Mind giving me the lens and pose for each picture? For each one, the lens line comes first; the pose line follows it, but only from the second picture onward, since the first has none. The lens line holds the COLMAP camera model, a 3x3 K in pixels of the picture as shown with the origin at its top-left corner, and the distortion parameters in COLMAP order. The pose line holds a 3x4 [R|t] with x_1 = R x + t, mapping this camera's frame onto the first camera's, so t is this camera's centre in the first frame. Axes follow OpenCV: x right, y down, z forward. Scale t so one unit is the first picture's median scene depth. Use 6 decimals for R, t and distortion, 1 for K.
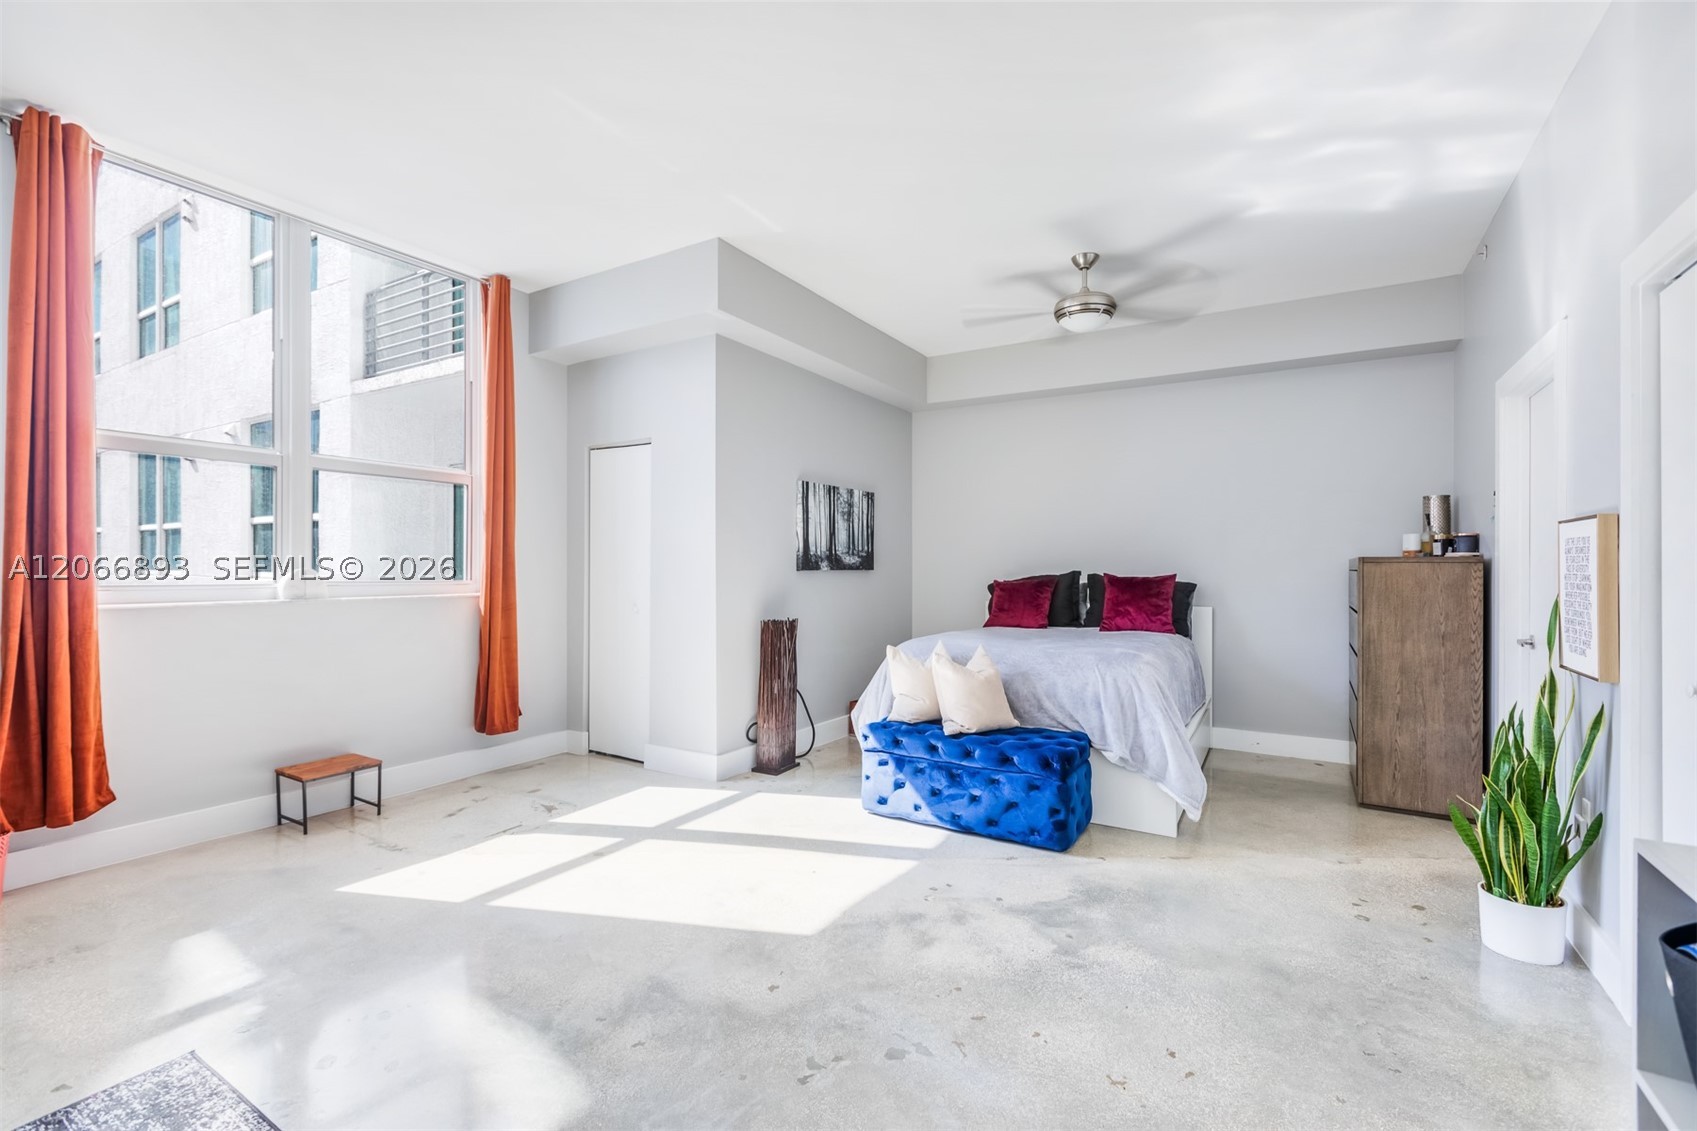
lens RADIAL K [[763.9, 0, 836.9], [0, 763.9, 567.1], [0, 0, 1]] dist [-0.003336, -0.000656]
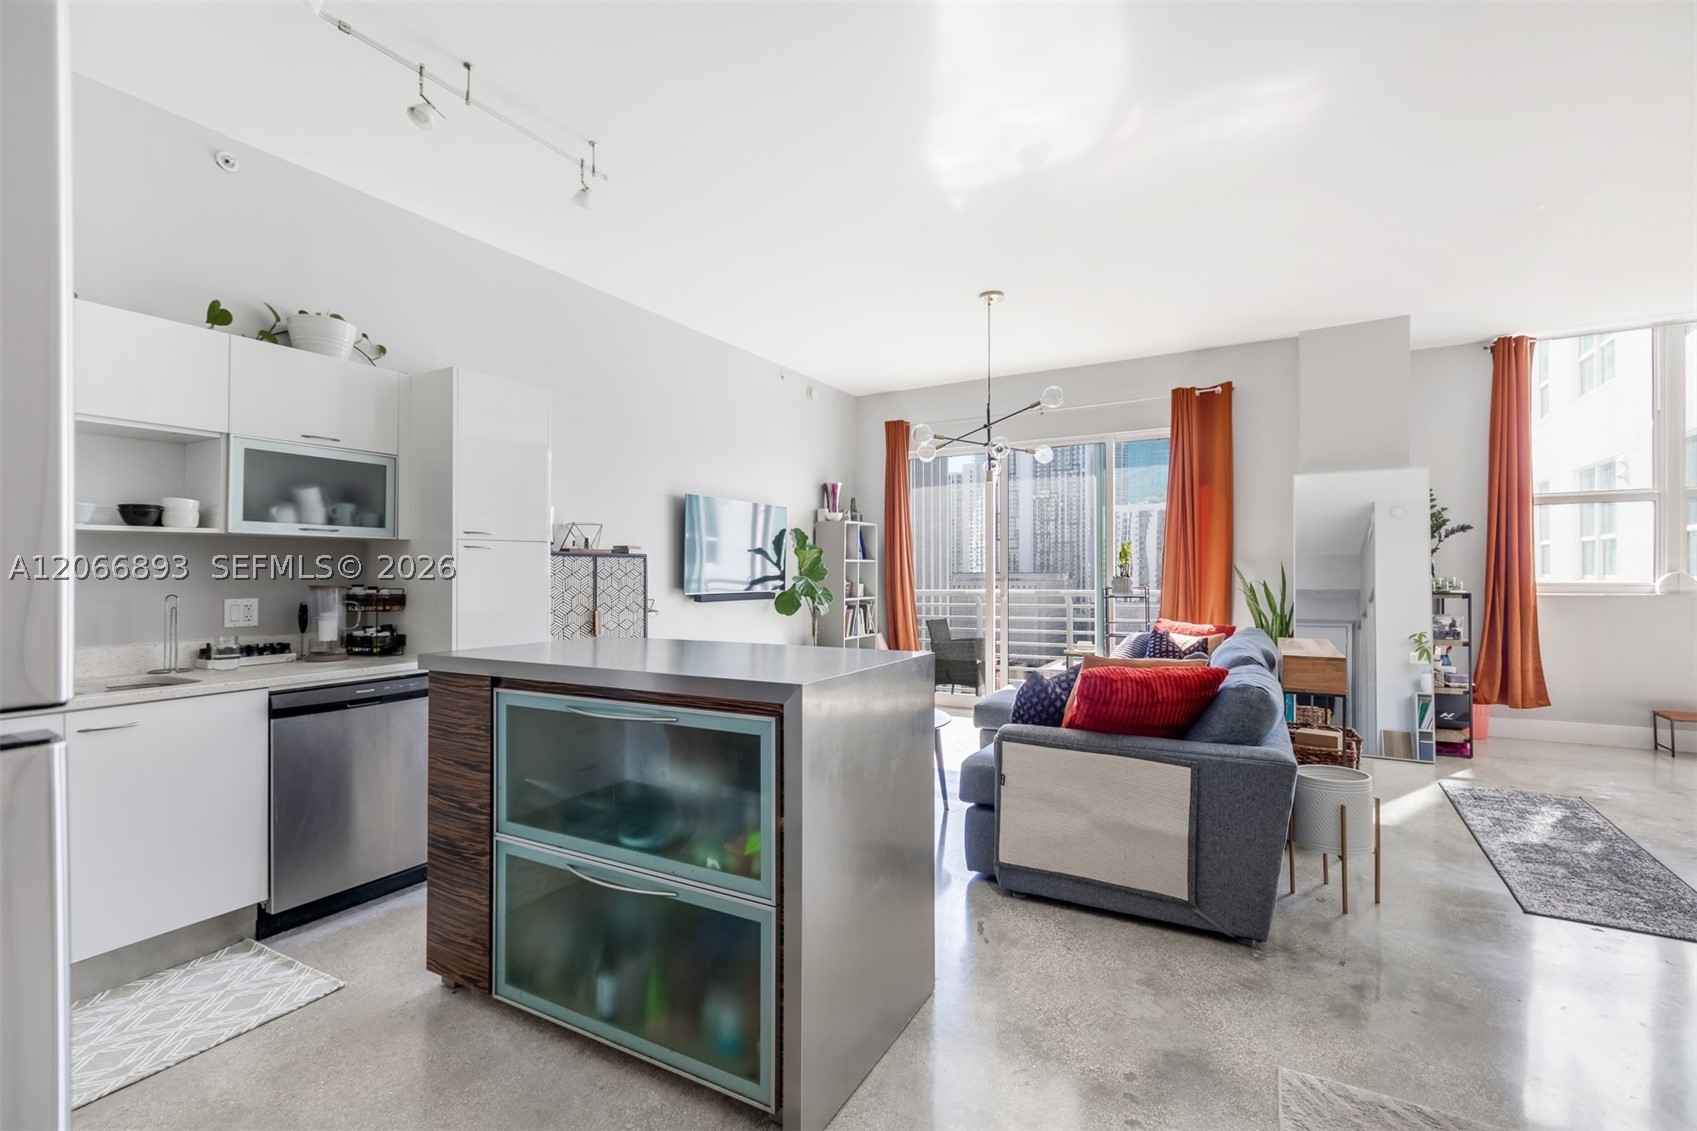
lens RADIAL K [[751.4, 0, 862.7], [0, 751.4, 577.8], [0, 0, 1]] dist [-0.001715, -0.000503]
pose [[0.054632, 0.001754, -0.998505, 0.572850], [0.005467, 0.999983, 0.002056, 0.000743], [0.998492, -0.005571, 0.054622, -0.548168]]
